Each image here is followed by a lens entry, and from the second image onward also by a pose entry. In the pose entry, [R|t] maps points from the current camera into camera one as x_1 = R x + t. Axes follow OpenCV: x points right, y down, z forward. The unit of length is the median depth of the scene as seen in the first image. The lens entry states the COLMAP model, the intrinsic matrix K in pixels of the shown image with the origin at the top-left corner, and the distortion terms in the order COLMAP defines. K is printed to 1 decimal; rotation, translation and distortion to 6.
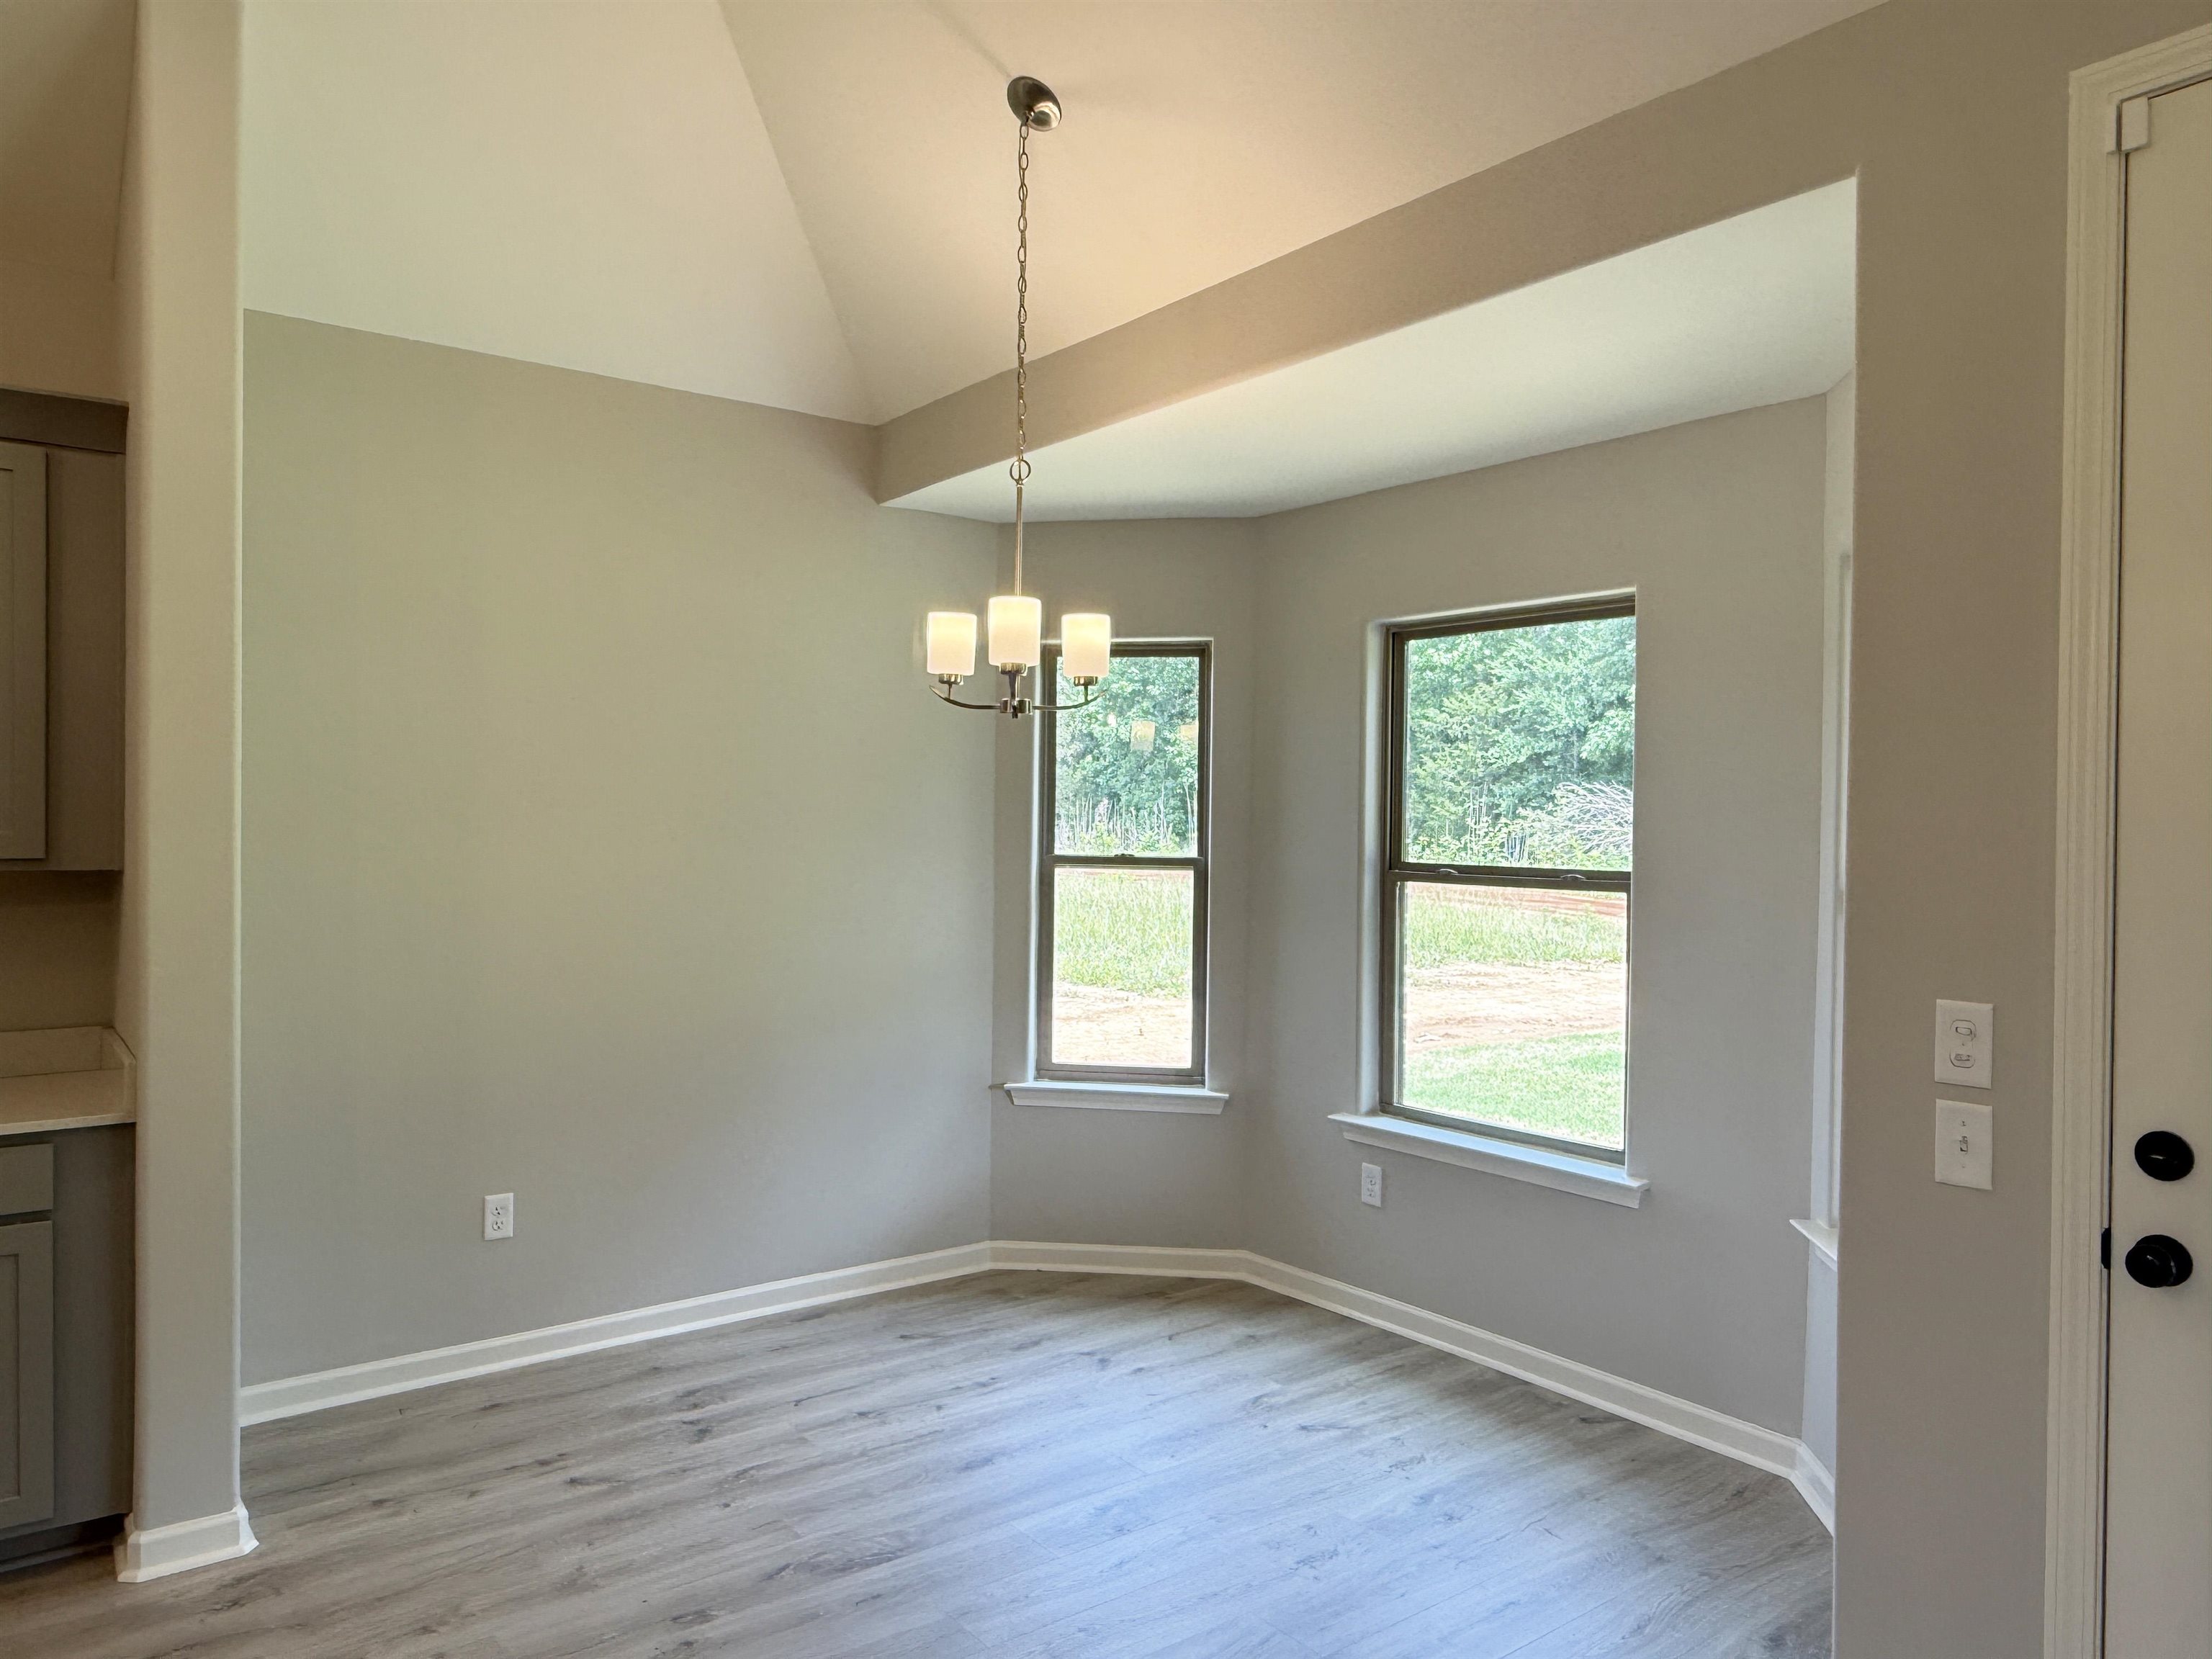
lens RADIAL K [[1492.3, 0, 1092.6], [0, 1492.3, 842.7], [0, 0, 1]] dist [0.003724, -0.002747]
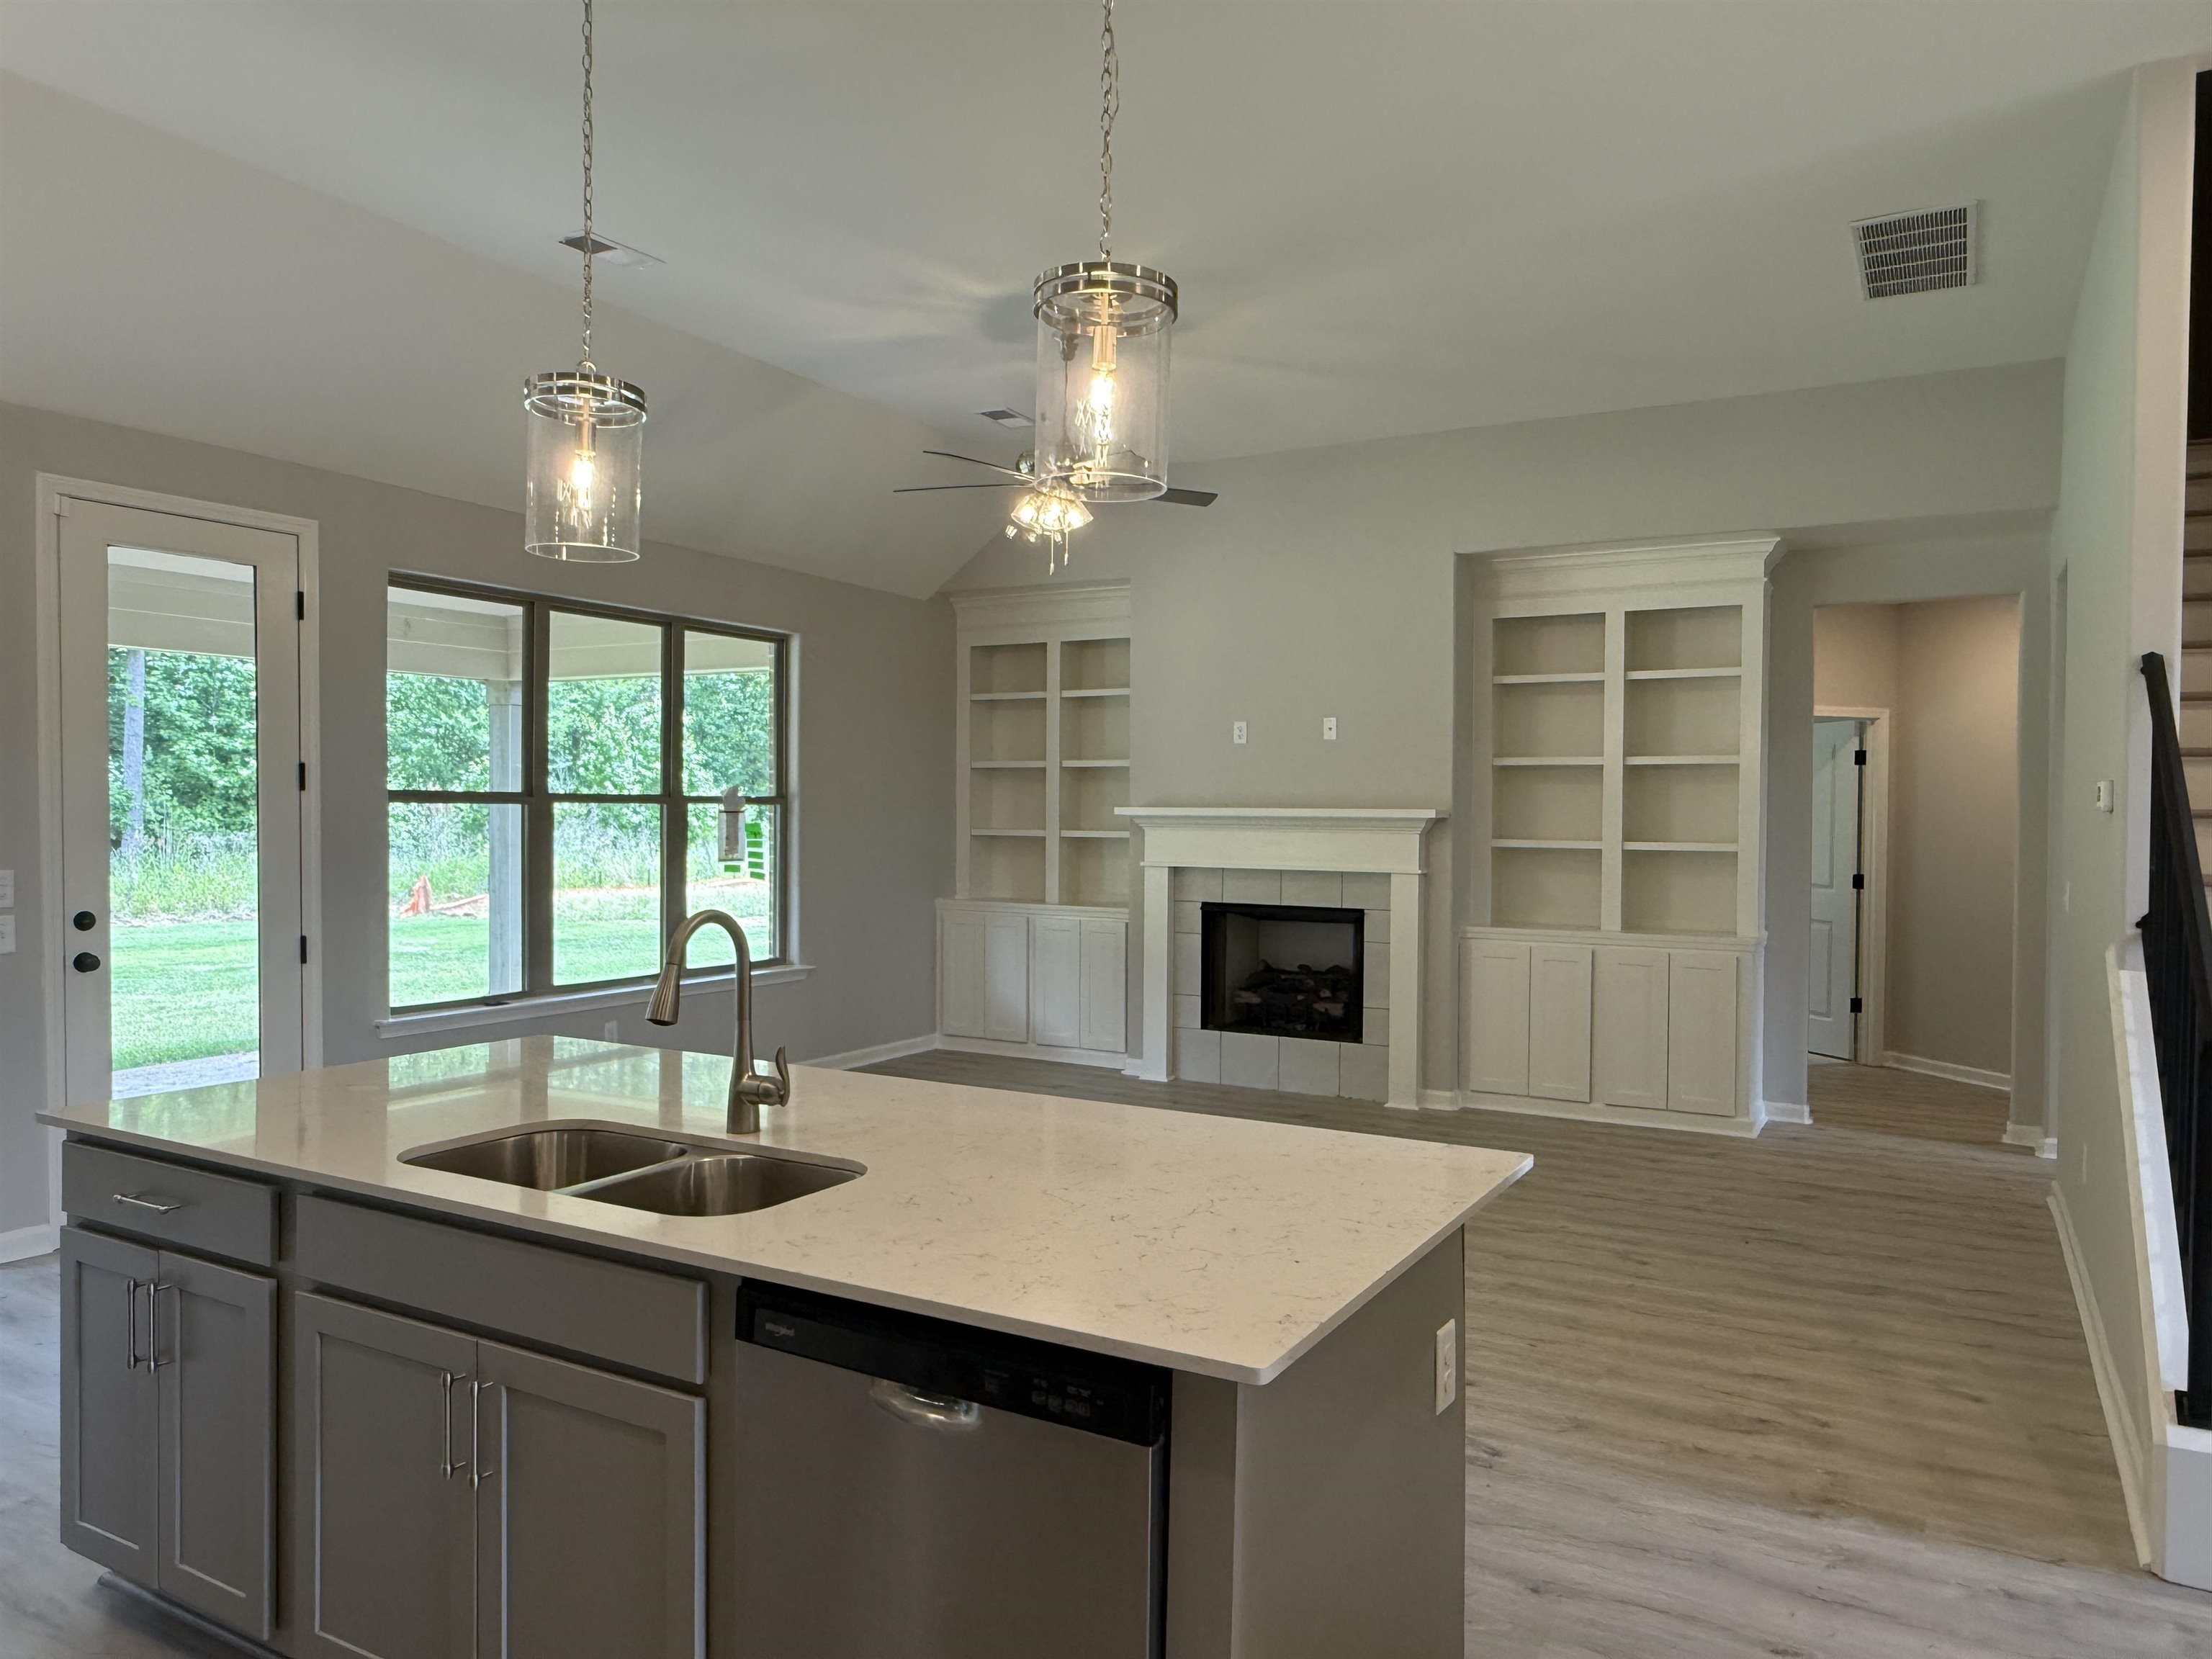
lens RADIAL K [[1492.3, 0, 1105.6], [0, 1492.3, 831.1], [0, 0, 1]] dist [0.003724, -0.002747]
pose [[-0.395036, -0.027394, 0.918257, -0.990855], [0.002110, 0.999526, 0.030726, -0.007546], [-0.918663, 0.014076, -0.394791, 0.175756]]
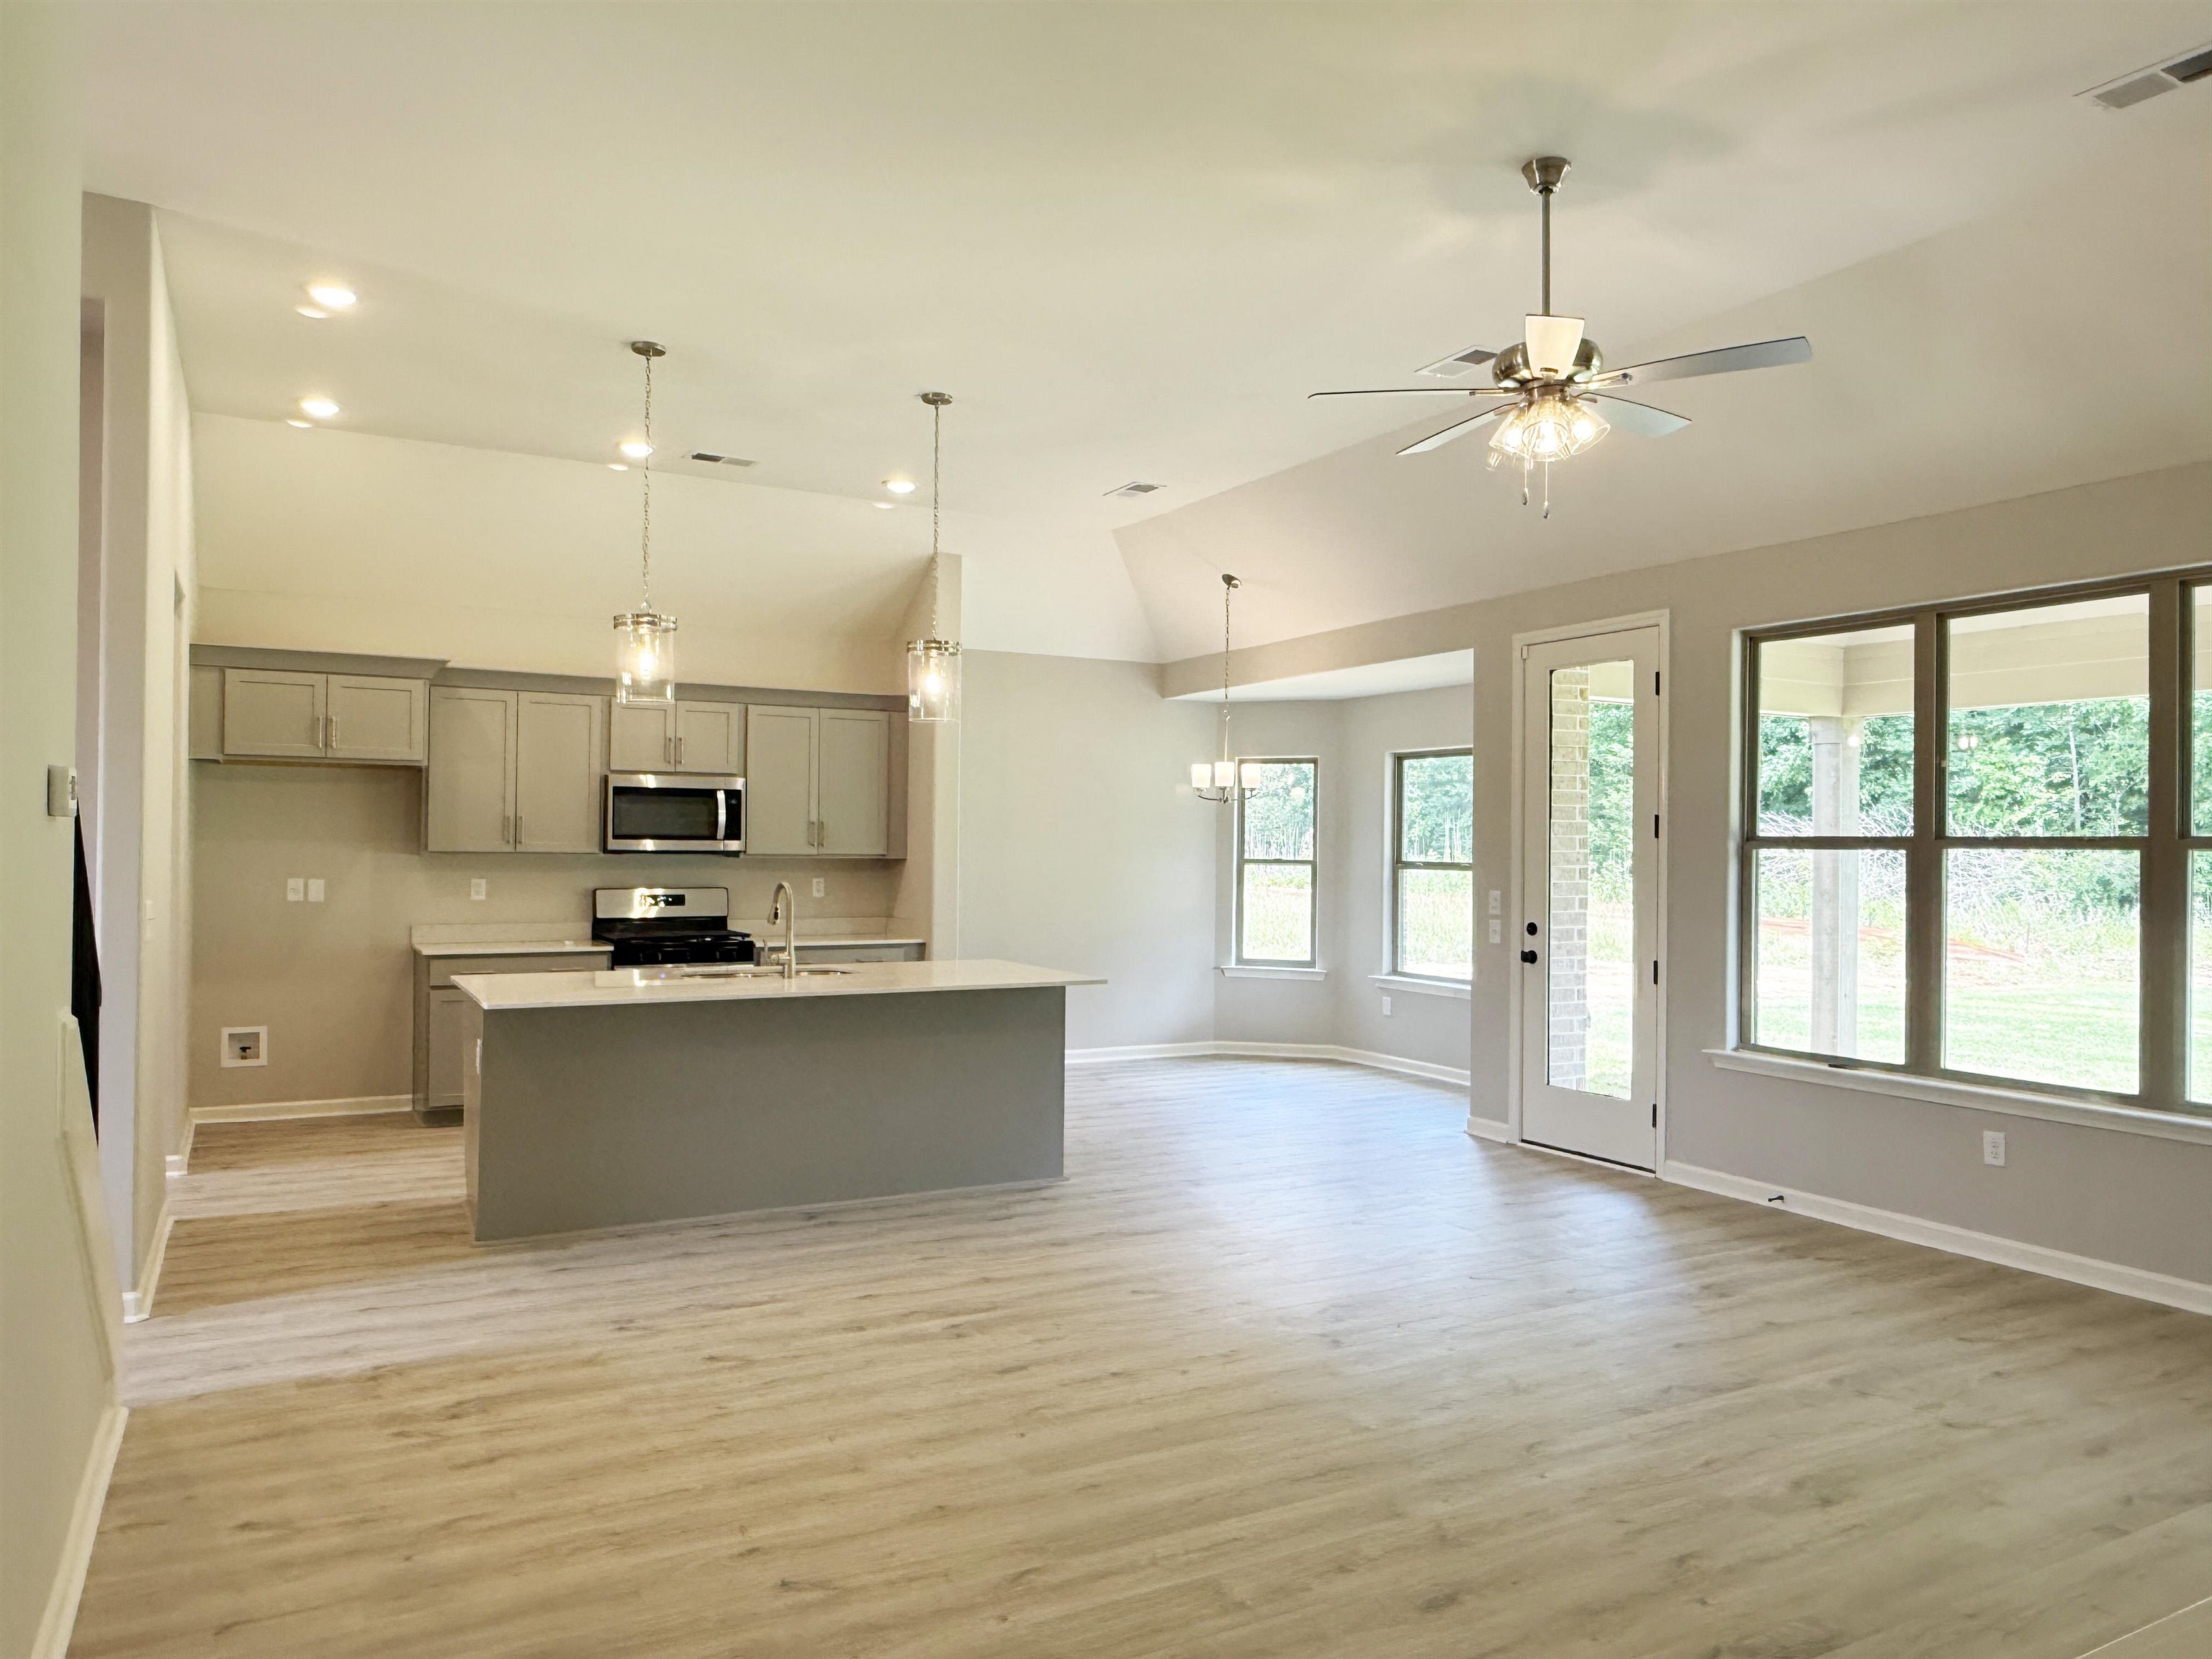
lens RADIAL K [[1492.3, 0, 1081.5], [0, 1492.3, 836.1], [0, 0, 1]] dist [0.003724, -0.002747]
pose [[0.988633, -0.001088, -0.150344, 0.071082], [-0.002468, 0.999722, -0.023466, 0.029486], [0.150328, 0.023571, 0.988355, -1.242401]]
